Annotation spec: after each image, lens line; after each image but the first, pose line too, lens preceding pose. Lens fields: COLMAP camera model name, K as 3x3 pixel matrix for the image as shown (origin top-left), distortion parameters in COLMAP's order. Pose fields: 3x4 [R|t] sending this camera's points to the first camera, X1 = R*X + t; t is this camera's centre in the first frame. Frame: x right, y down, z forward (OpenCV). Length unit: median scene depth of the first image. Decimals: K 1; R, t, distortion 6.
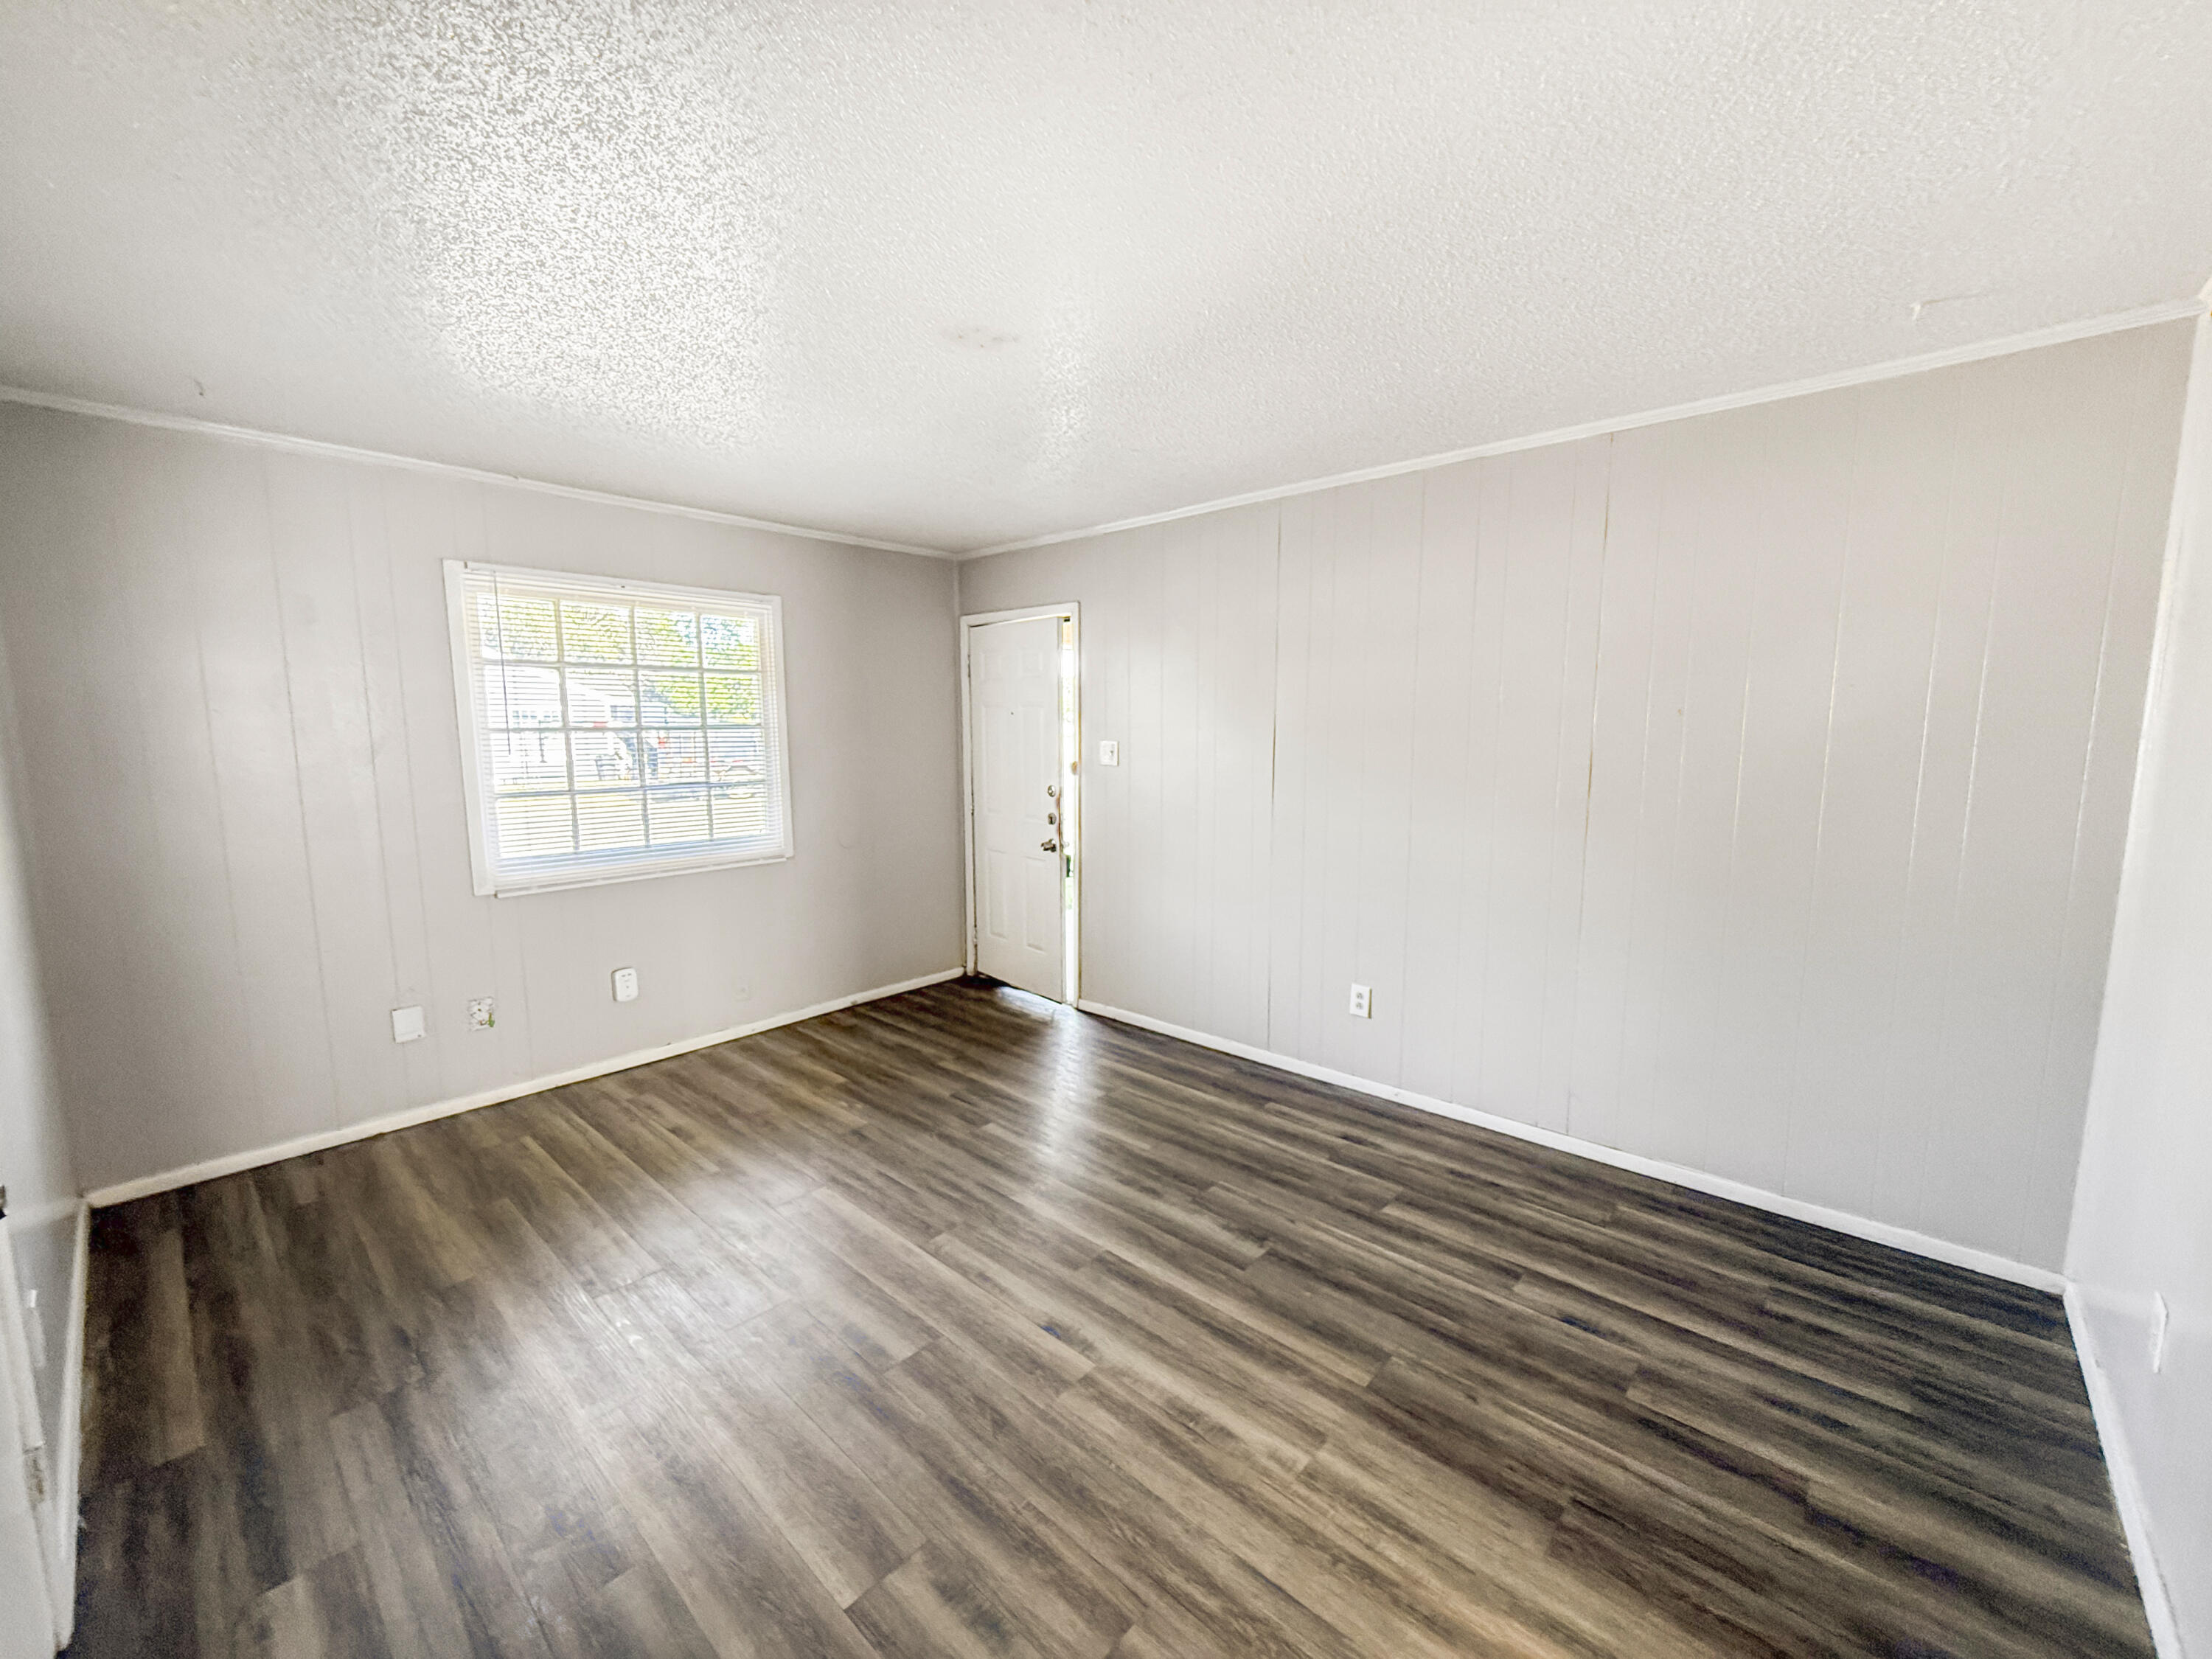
lens RADIAL K [[884.3, 0, 1111.1], [0, 884.3, 833.4], [0, 0, 1]] dist [-0.000546, -0.000090]
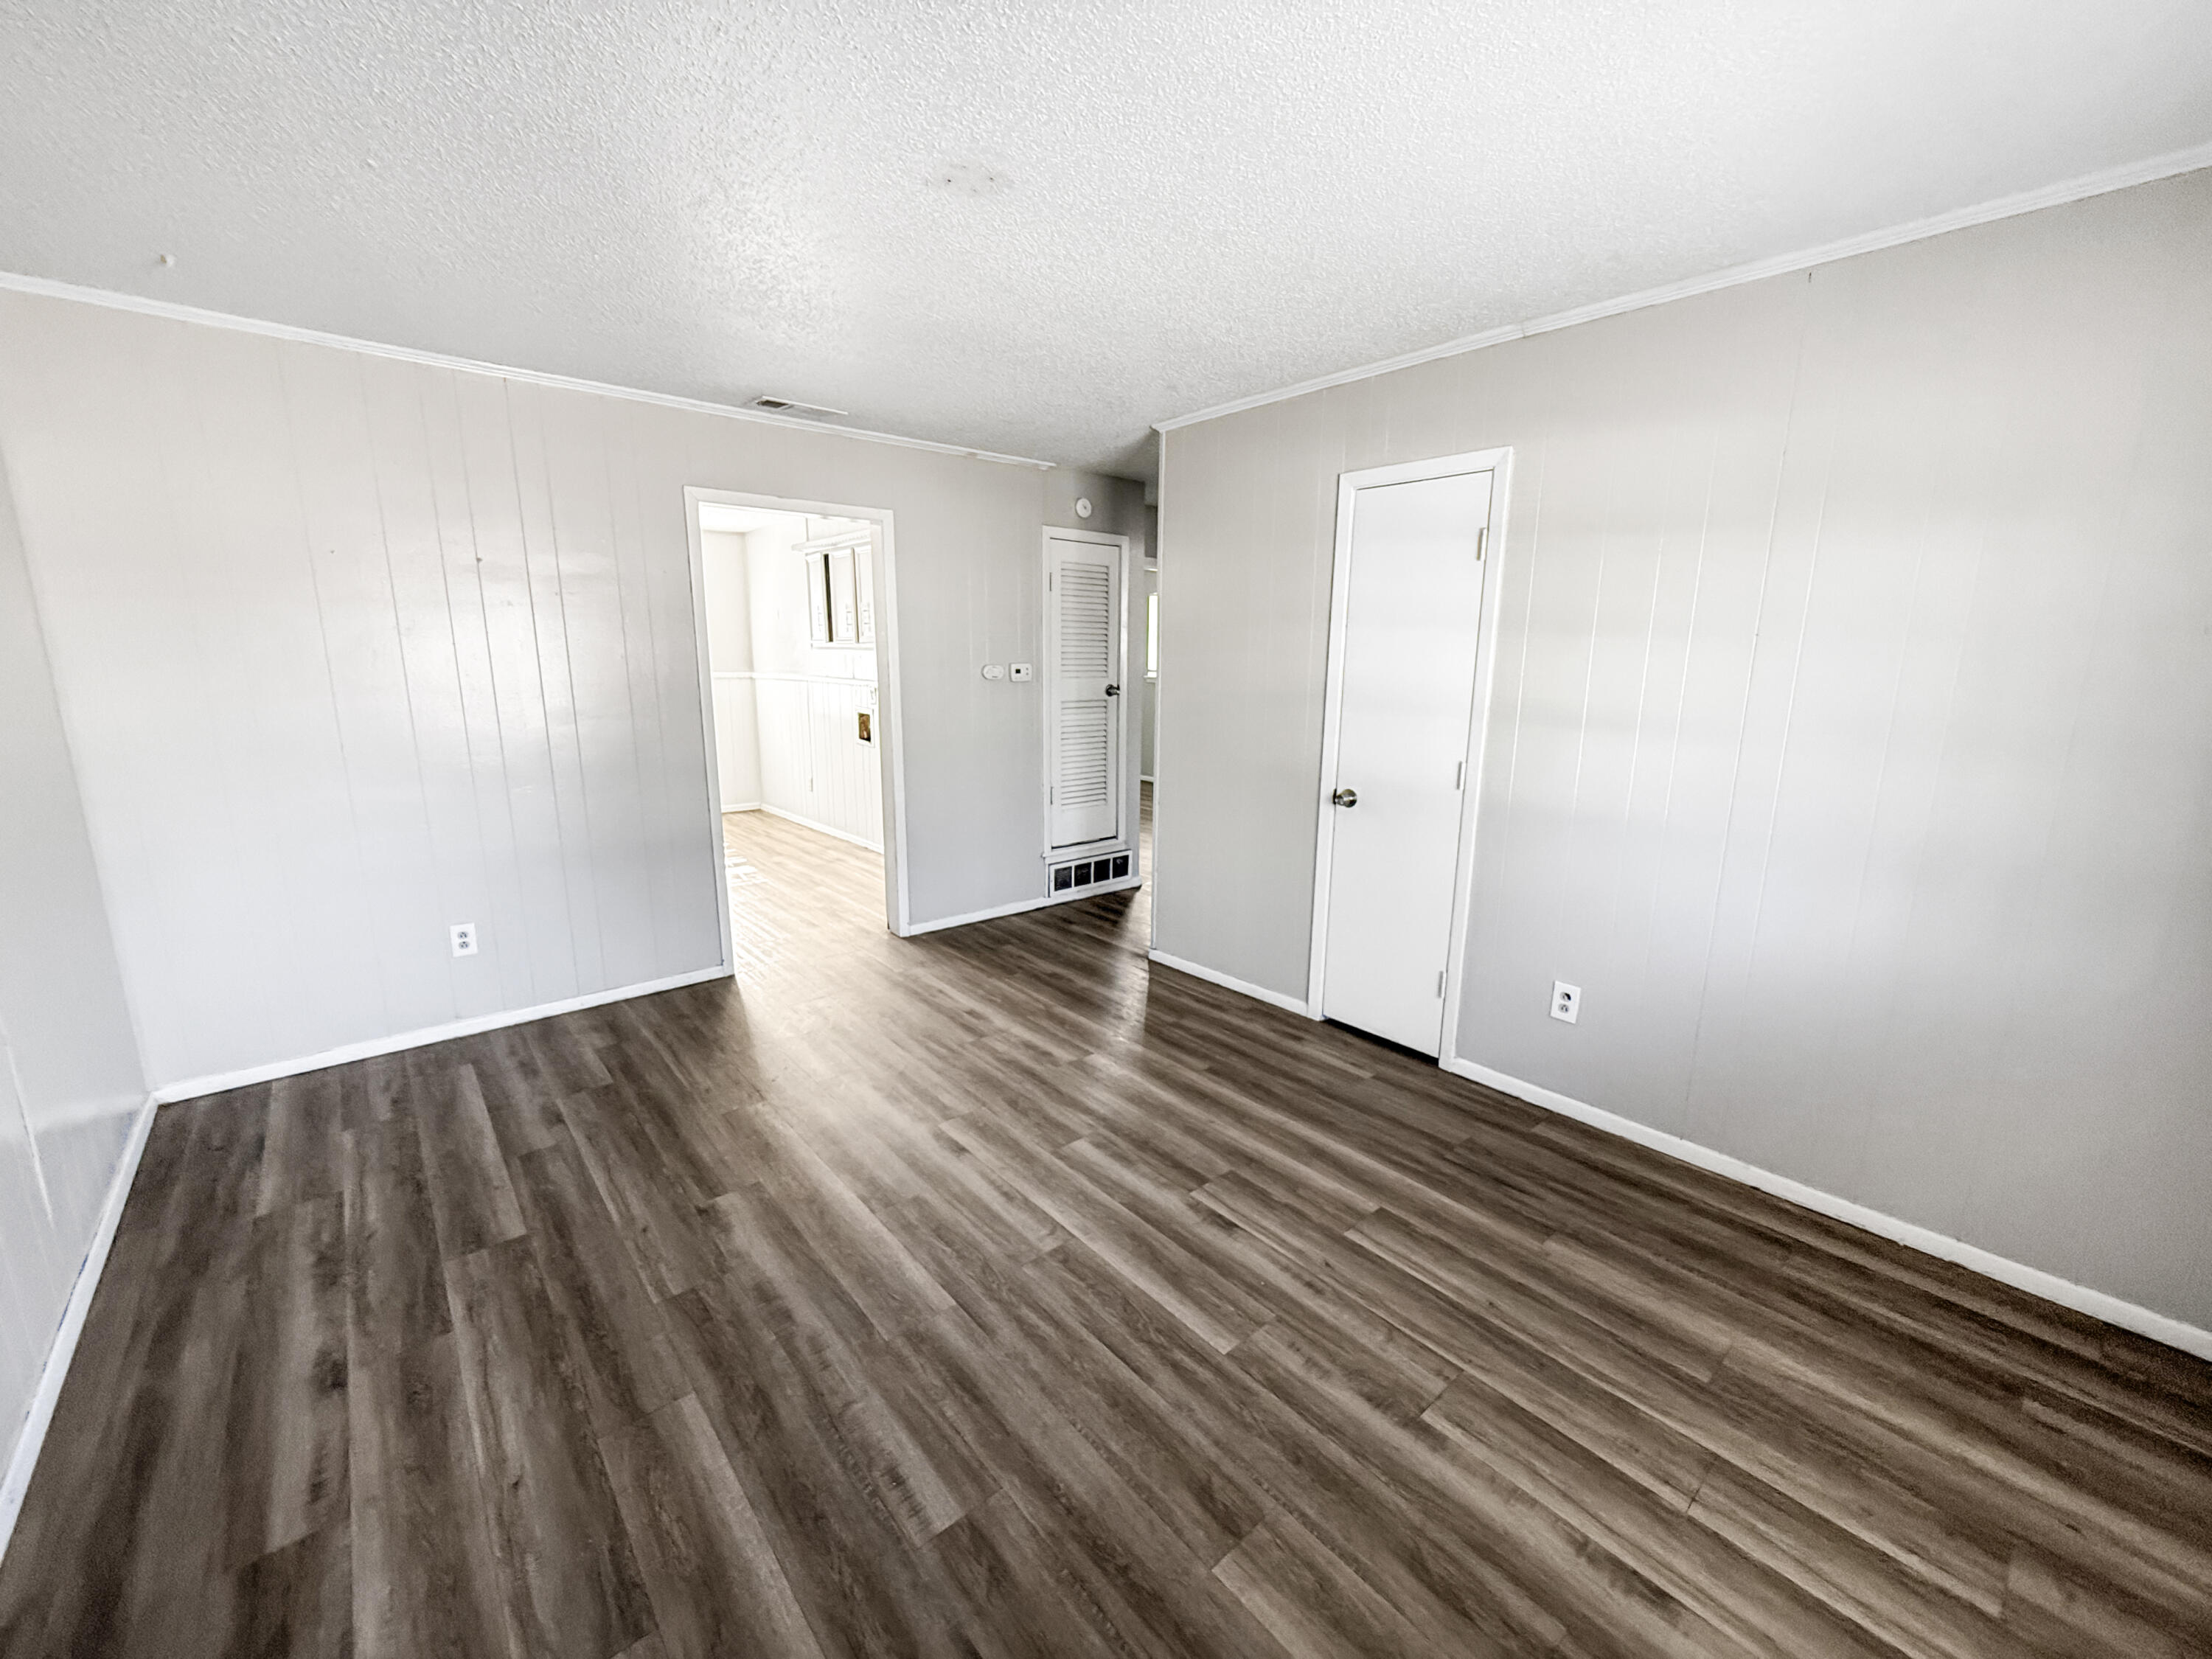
lens RADIAL K [[884.3, 0, 1111.1], [0, 884.3, 833.4], [0, 0, 1]] dist [-0.000546, -0.000090]
pose [[-0.992434, -0.031250, 0.118732, -0.316873], [0.008462, 0.947355, 0.320074, -0.183960], [-0.122483, 0.318658, -0.939923, 1.555362]]
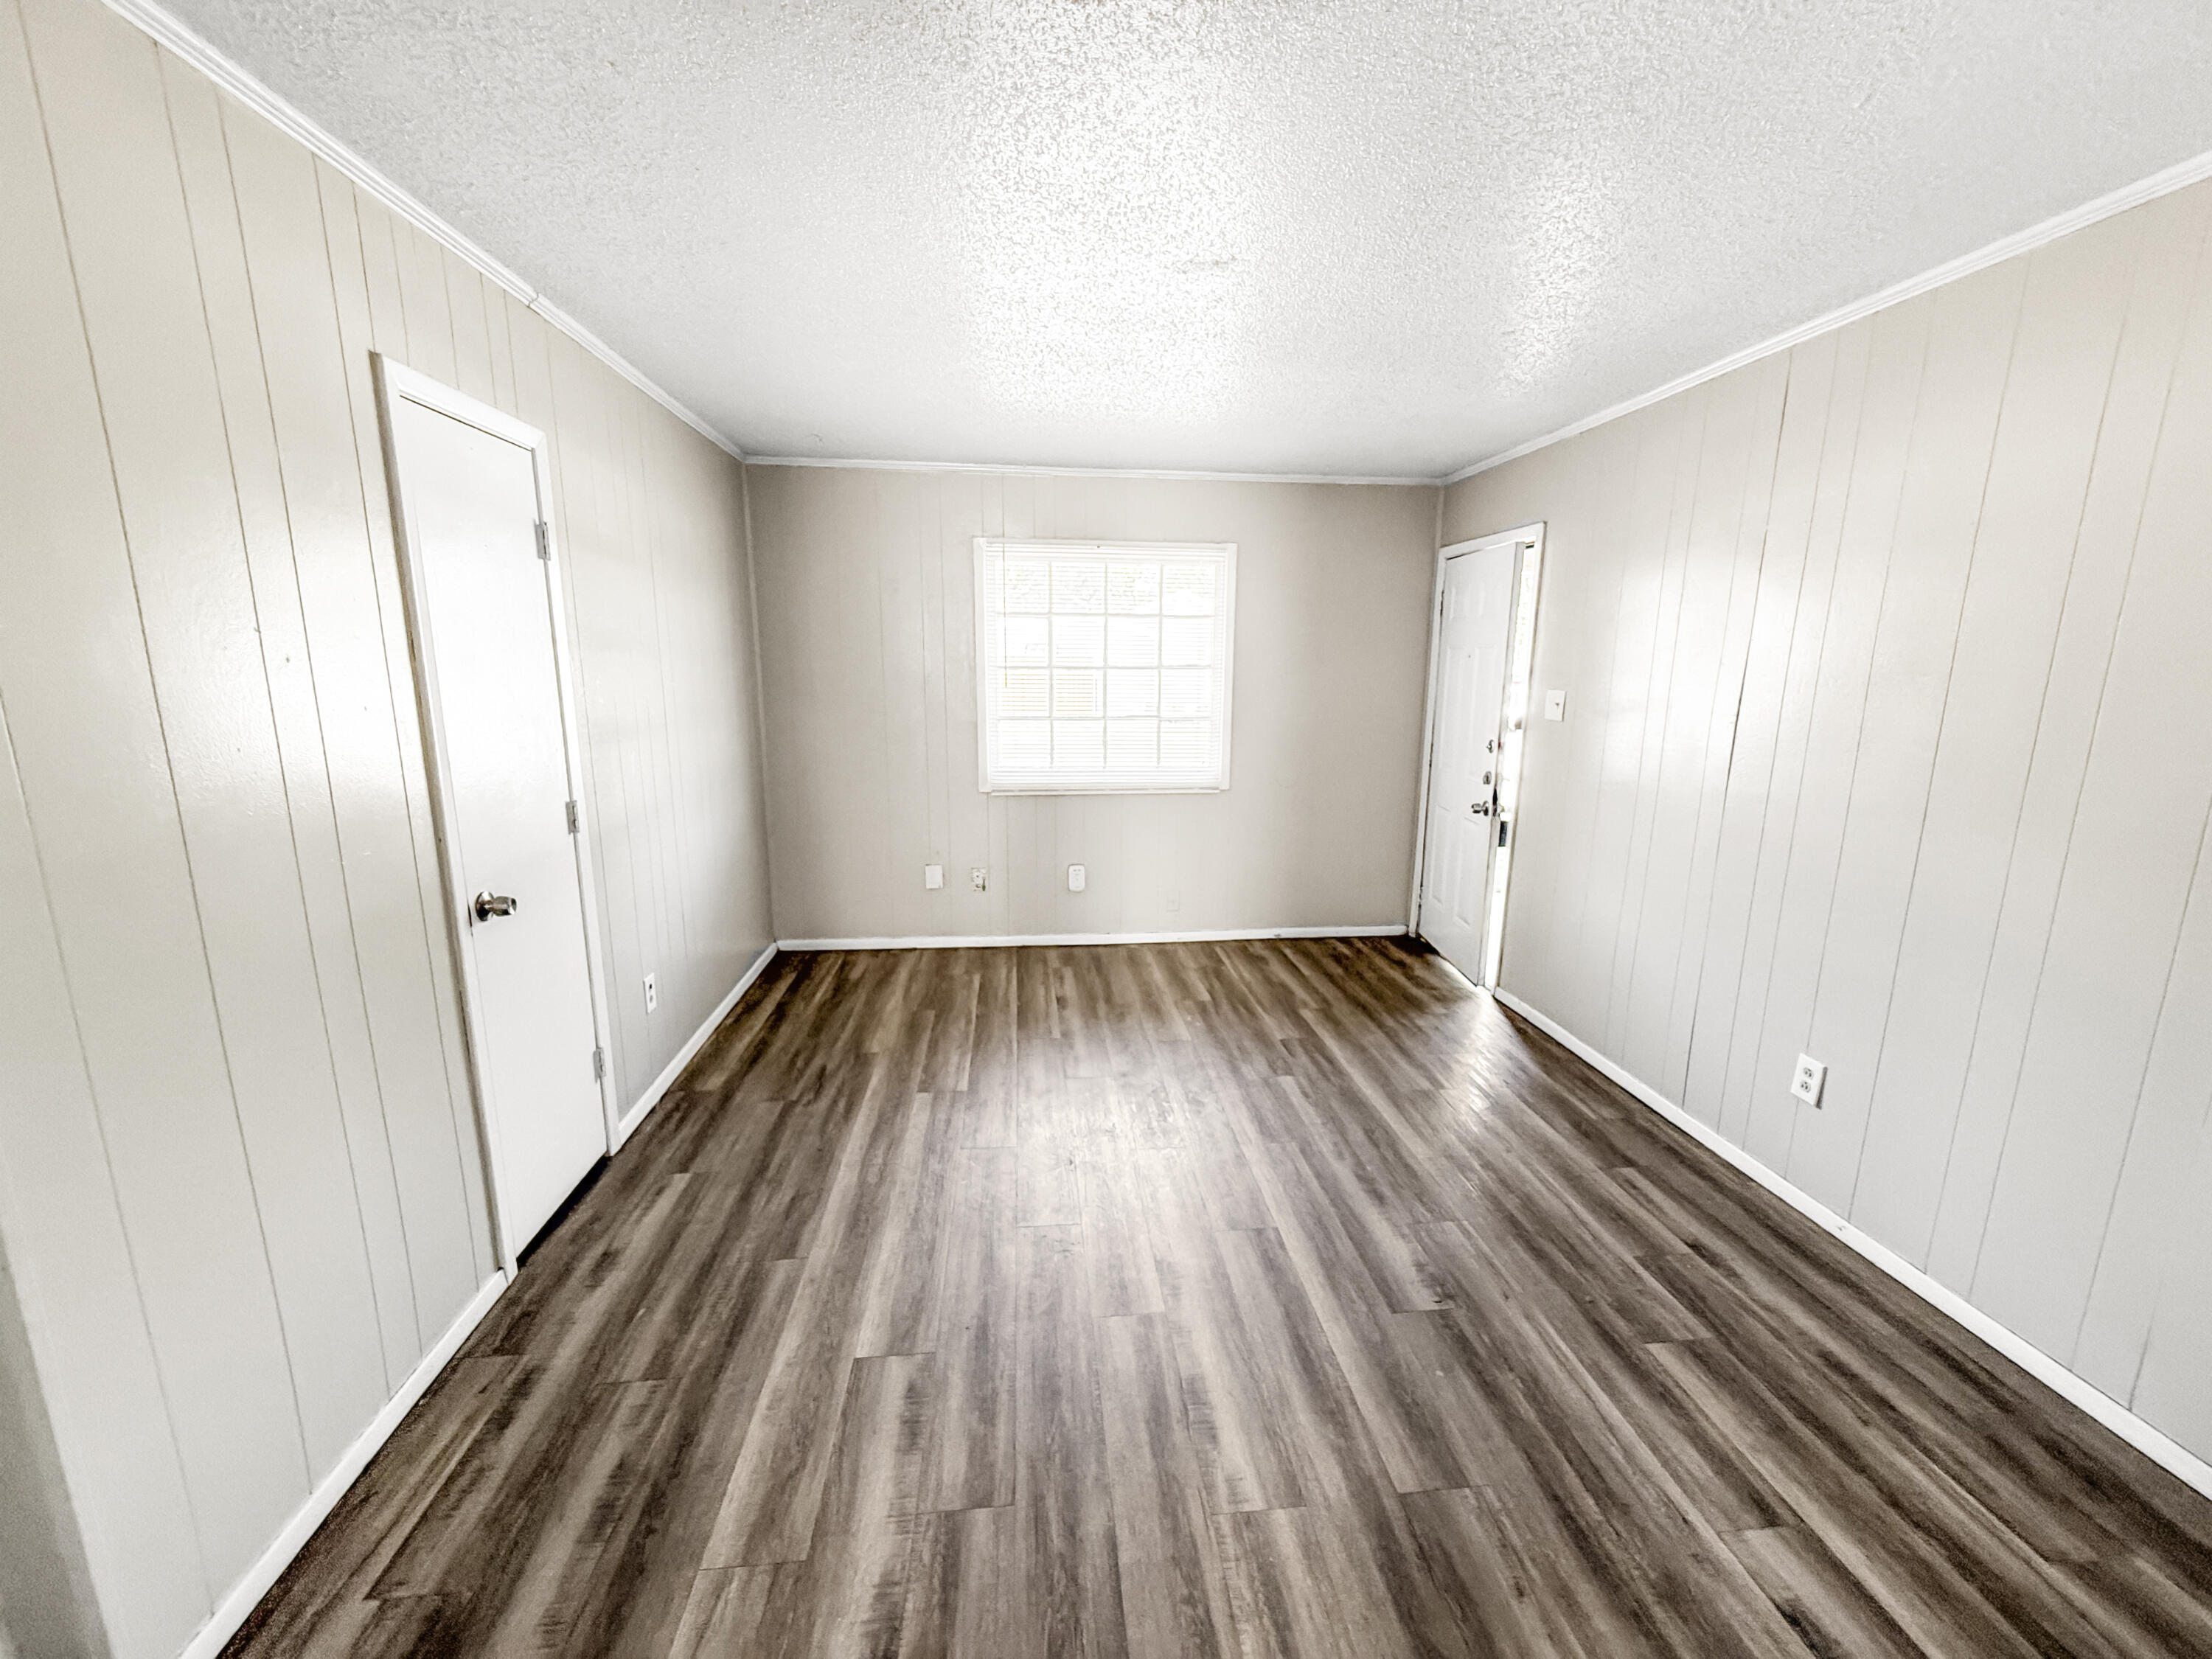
lens RADIAL K [[884.3, 0, 1111.1], [0, 884.3, 833.4], [0, 0, 1]] dist [-0.000546, -0.000090]
pose [[0.743718, 0.138410, -0.654008, 0.388565], [-0.093370, 0.990249, 0.103392, -0.029810], [0.661941, -0.015829, 0.749389, 0.155032]]
